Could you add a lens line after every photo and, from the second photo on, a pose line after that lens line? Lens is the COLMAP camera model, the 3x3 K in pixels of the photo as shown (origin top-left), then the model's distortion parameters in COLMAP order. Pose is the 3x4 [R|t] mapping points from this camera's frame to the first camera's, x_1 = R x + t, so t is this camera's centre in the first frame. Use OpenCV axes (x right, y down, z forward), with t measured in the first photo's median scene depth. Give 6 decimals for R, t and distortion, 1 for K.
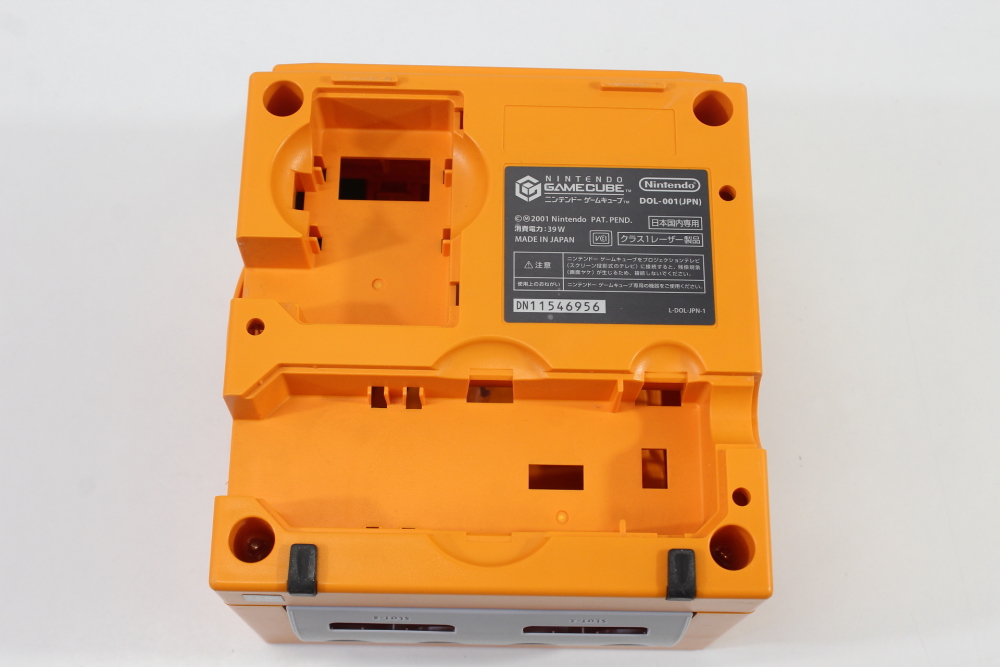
lens RADIAL K [[992.0, 0, 500.0], [0, 992.0, 333.5], [0, 0, 1]] dist [-0.016219, -0.003668]
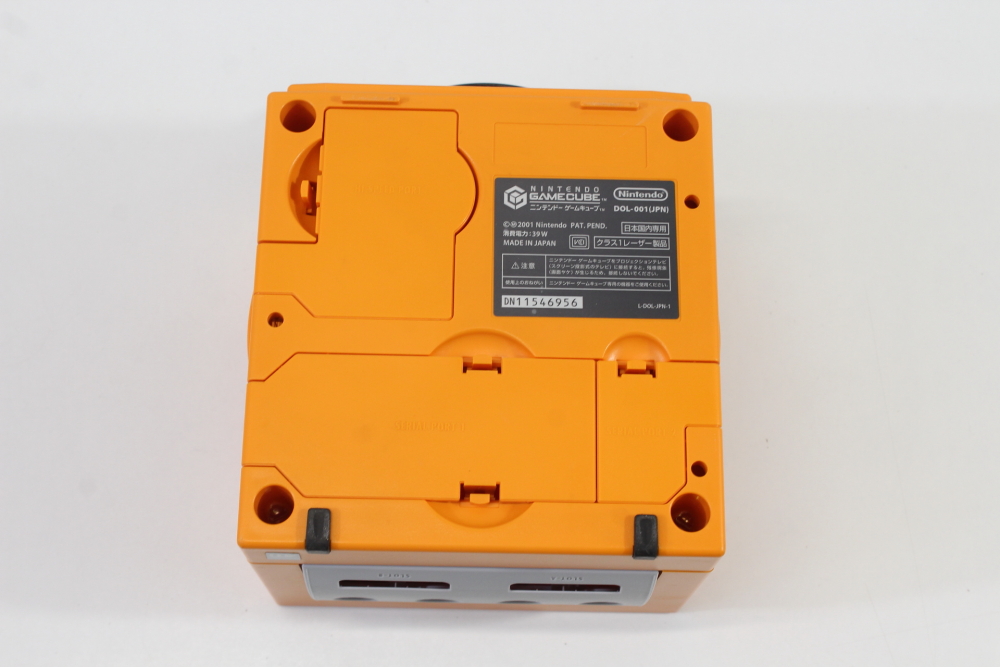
lens RADIAL K [[1027.7, 0, 500.0], [0, 1027.7, 333.5], [0, 0, 1]] dist [0.007596, 0.001054]
pose [[0.999997, 0.002264, -0.000464, 0.011955], [-0.002255, 0.999845, 0.017458, -0.011749], [0.000503, -0.017457, 0.999847, -0.176324]]
